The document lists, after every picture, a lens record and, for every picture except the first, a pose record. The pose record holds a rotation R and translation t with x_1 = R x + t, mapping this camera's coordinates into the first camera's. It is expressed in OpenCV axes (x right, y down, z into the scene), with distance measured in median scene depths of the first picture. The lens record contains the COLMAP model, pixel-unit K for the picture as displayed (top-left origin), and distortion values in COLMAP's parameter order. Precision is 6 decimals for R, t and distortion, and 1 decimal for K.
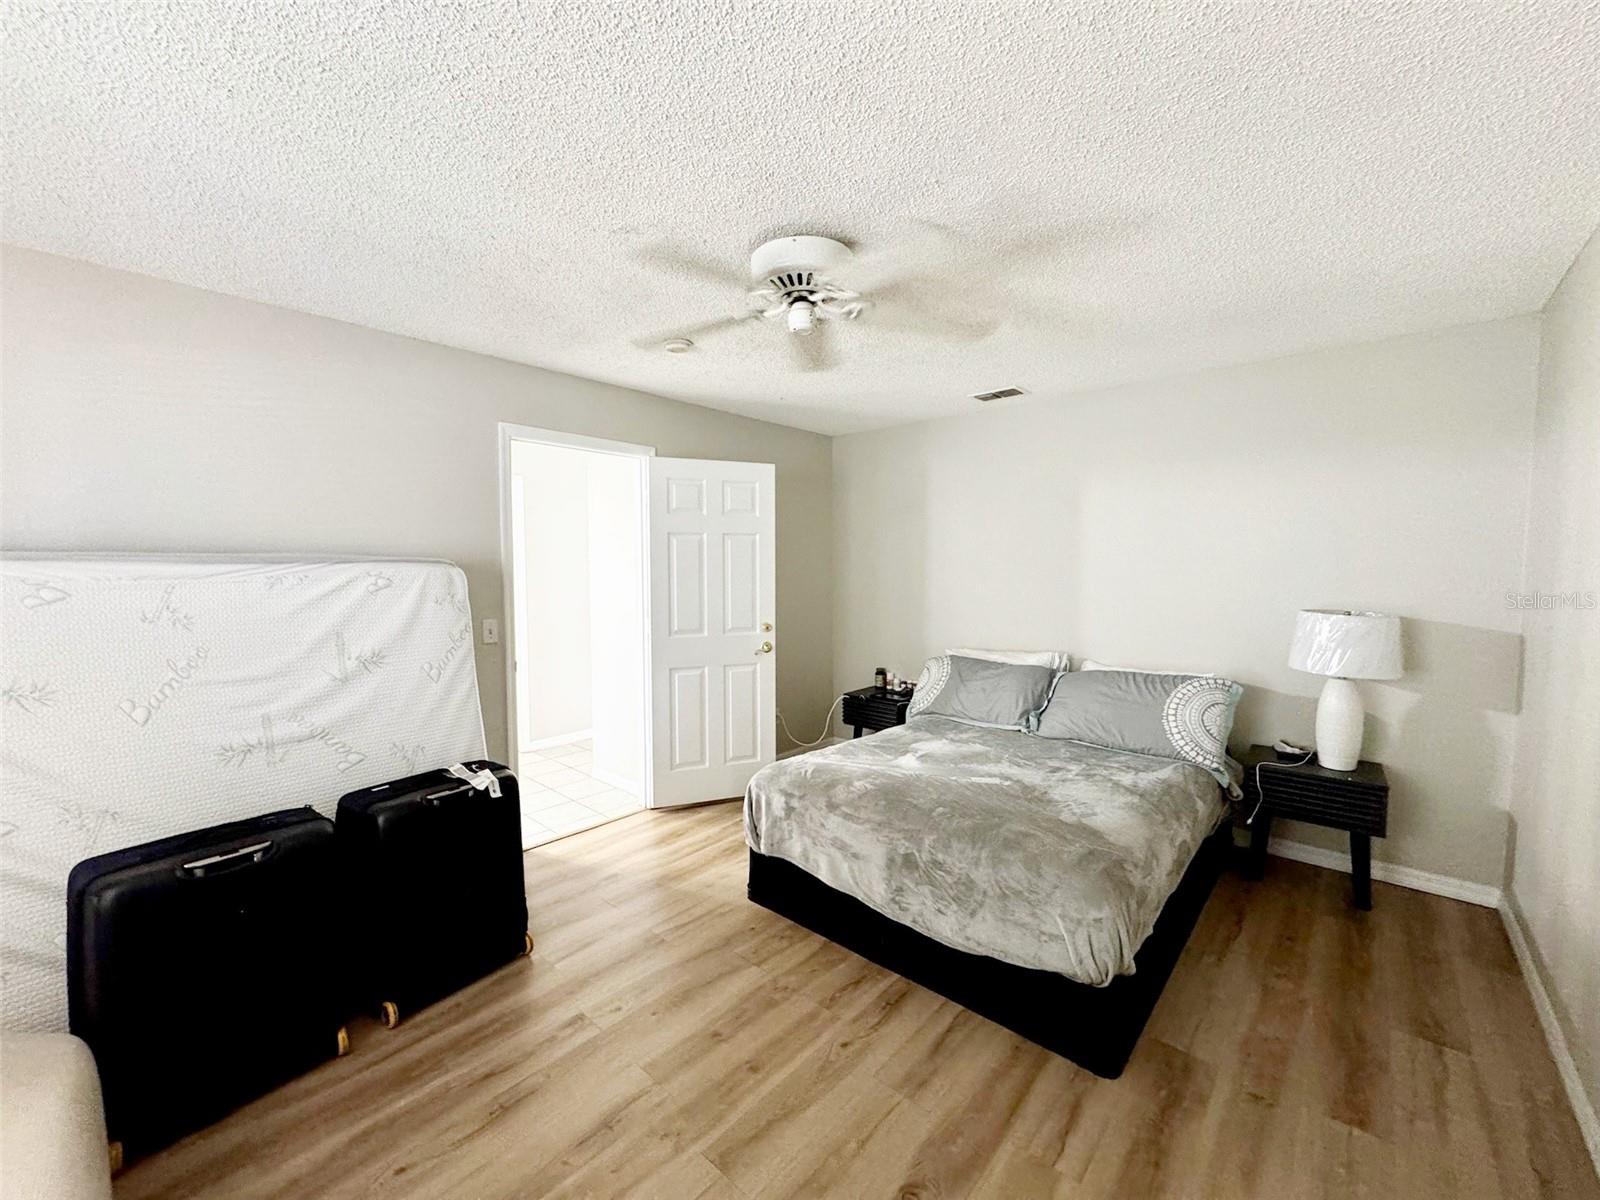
lens RADIAL K [[637.1, 0, 793.6], [0, 637.1, 603.8], [0, 0, 1]] dist [-0.004005, 0.000273]
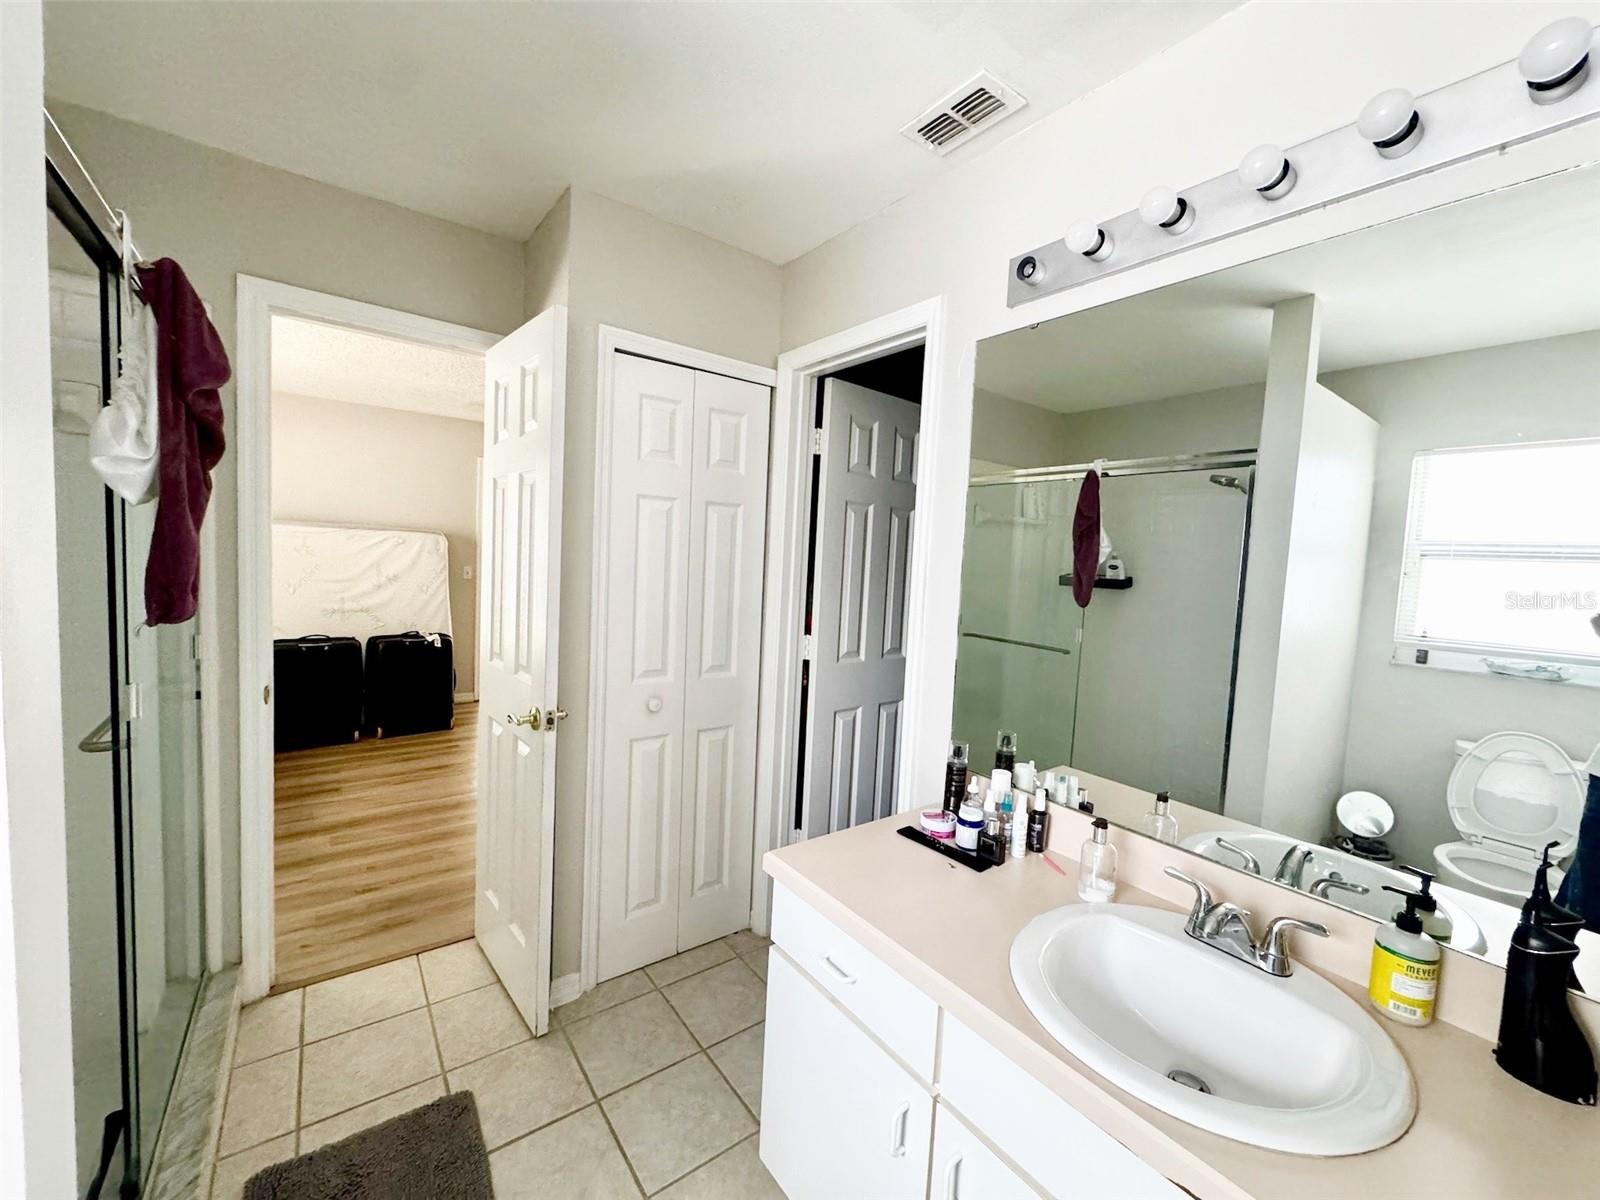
lens RADIAL K [[637.1, 0, 809.2], [0, 637.1, 597.7], [0, 0, 1]] dist [-0.004005, 0.000273]
pose [[0.979759, 0.061314, -0.190560, 1.109844], [-0.061905, 0.998078, 0.002855, 0.064992], [0.190369, 0.008999, 0.981671, -0.808559]]
